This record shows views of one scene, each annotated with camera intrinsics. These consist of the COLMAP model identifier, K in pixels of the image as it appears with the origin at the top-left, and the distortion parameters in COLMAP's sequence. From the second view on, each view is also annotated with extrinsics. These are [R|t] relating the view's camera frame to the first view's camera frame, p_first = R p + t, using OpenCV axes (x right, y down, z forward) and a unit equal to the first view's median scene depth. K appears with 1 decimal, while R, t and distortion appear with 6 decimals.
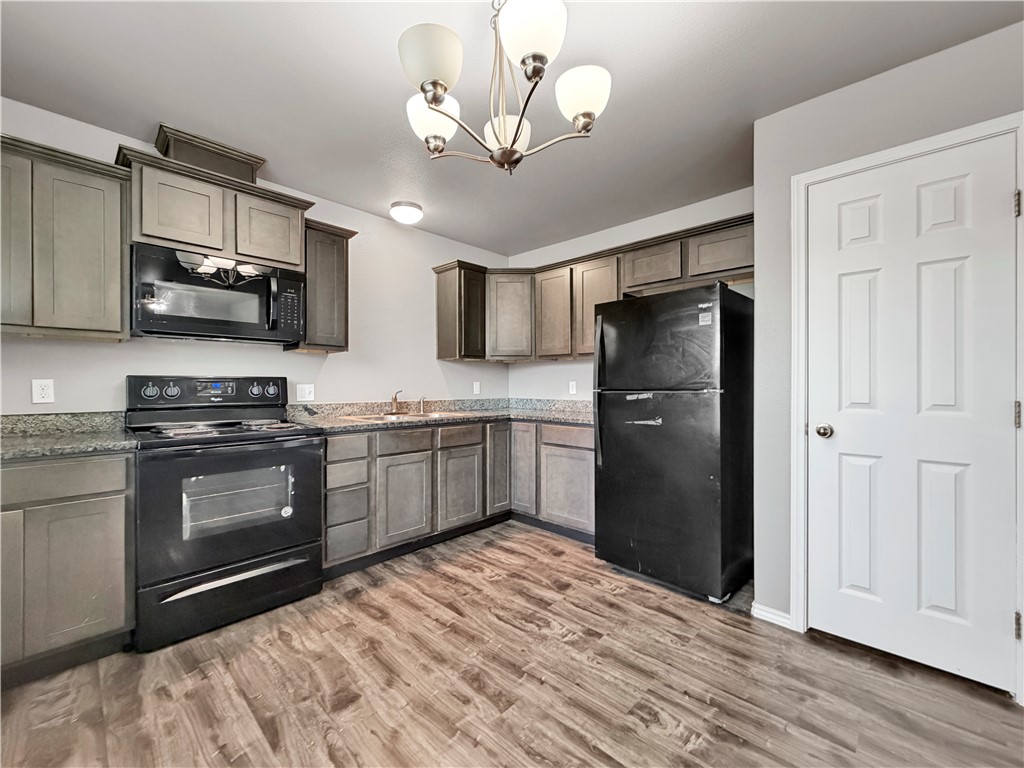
lens RADIAL K [[415.0, 0, 510.3], [0, 415.0, 383.6], [0, 0, 1]] dist [0.000331, -0.000061]
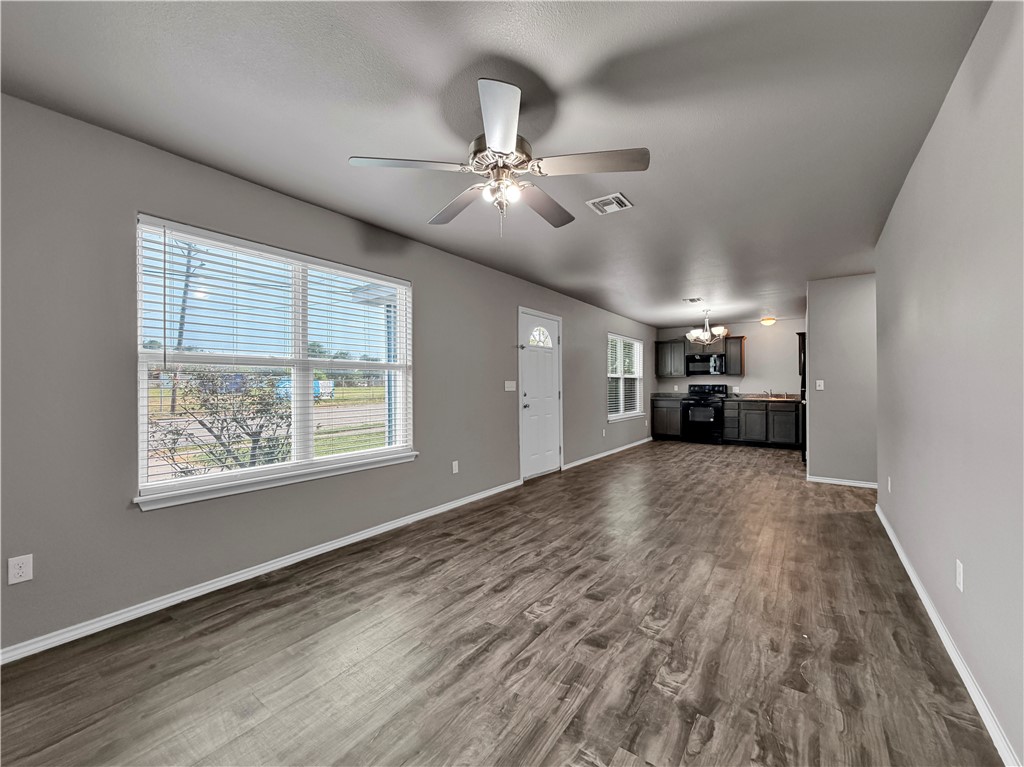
lens RADIAL K [[415.0, 0, 520.5], [0, 415.0, 381.7], [0, 0, 1]] dist [0.000331, -0.000061]
pose [[0.141122, -0.012684, -0.989911, 3.086082], [0.006884, 0.999906, -0.011830, -0.013435], [0.989968, -0.005145, 0.141196, -1.330117]]
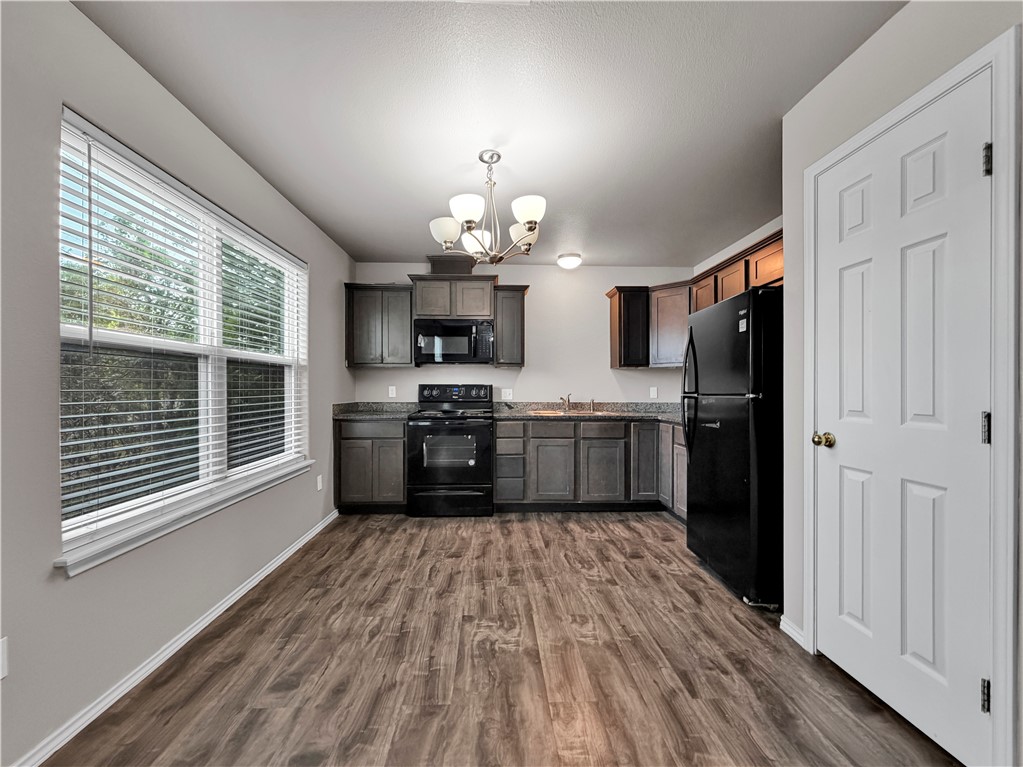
lens RADIAL K [[414.6, 0, 512.7], [0, 414.6, 389.0], [0, 0, 1]] dist [0.000331, -0.000061]
pose [[0.723532, 0.001359, -0.690290, 0.785529], [-0.000083, 0.999998, 0.001881, -0.001258], [0.690291, -0.001303, 0.723531, -0.133284]]
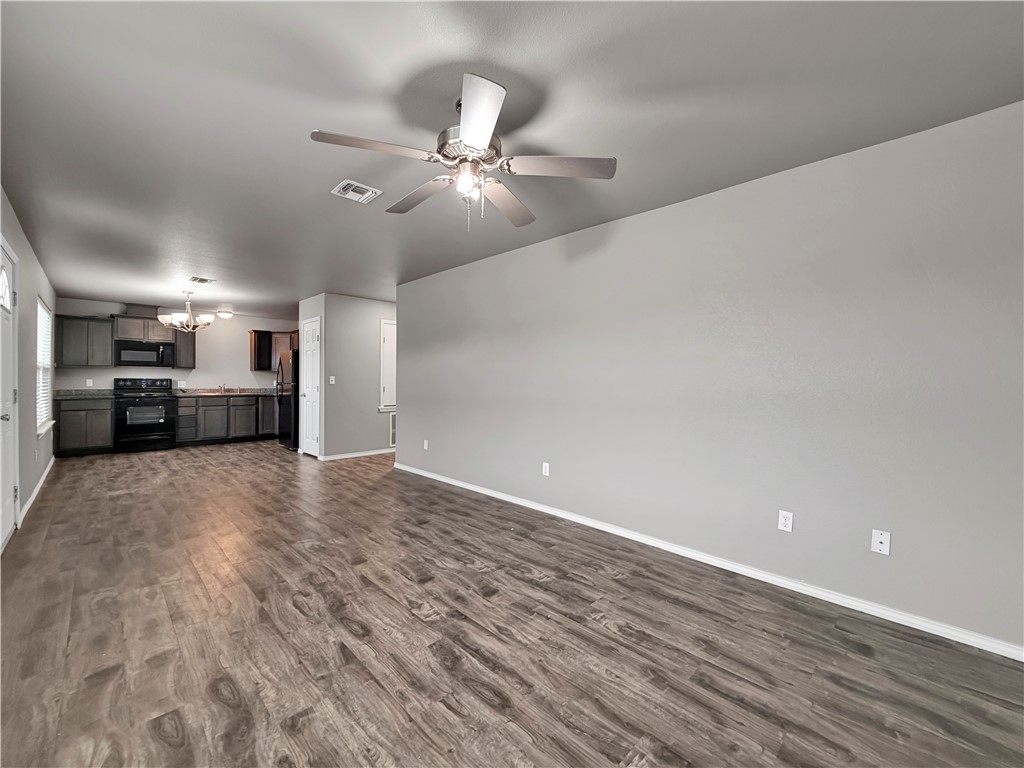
lens RADIAL K [[413.2, 0, 504.0], [0, 413.2, 378.8], [0, 0, 1]] dist [0.003459, 0.000361]
pose [[0.998870, 0.002194, -0.047472, 2.311518], [-0.002181, 0.999998, 0.000328, -0.024440], [0.047473, -0.000224, 0.998872, -2.126832]]
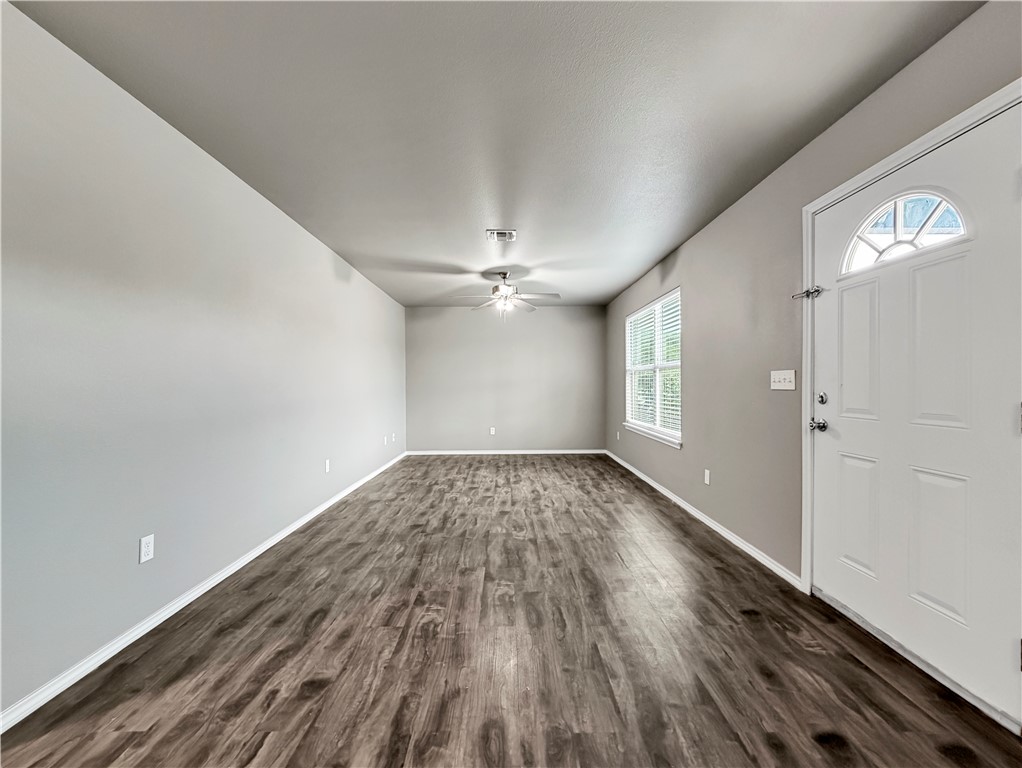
lens RADIAL K [[414.2, 0, 506.2], [0, 414.2, 383.4], [0, 0, 1]] dist [0.000331, -0.000061]
pose [[-0.680605, 0.000287, 0.732651, 0.533613], [-0.001778, 0.999996, -0.002043, -0.004397], [-0.732649, -0.002693, -0.680602, 0.289715]]
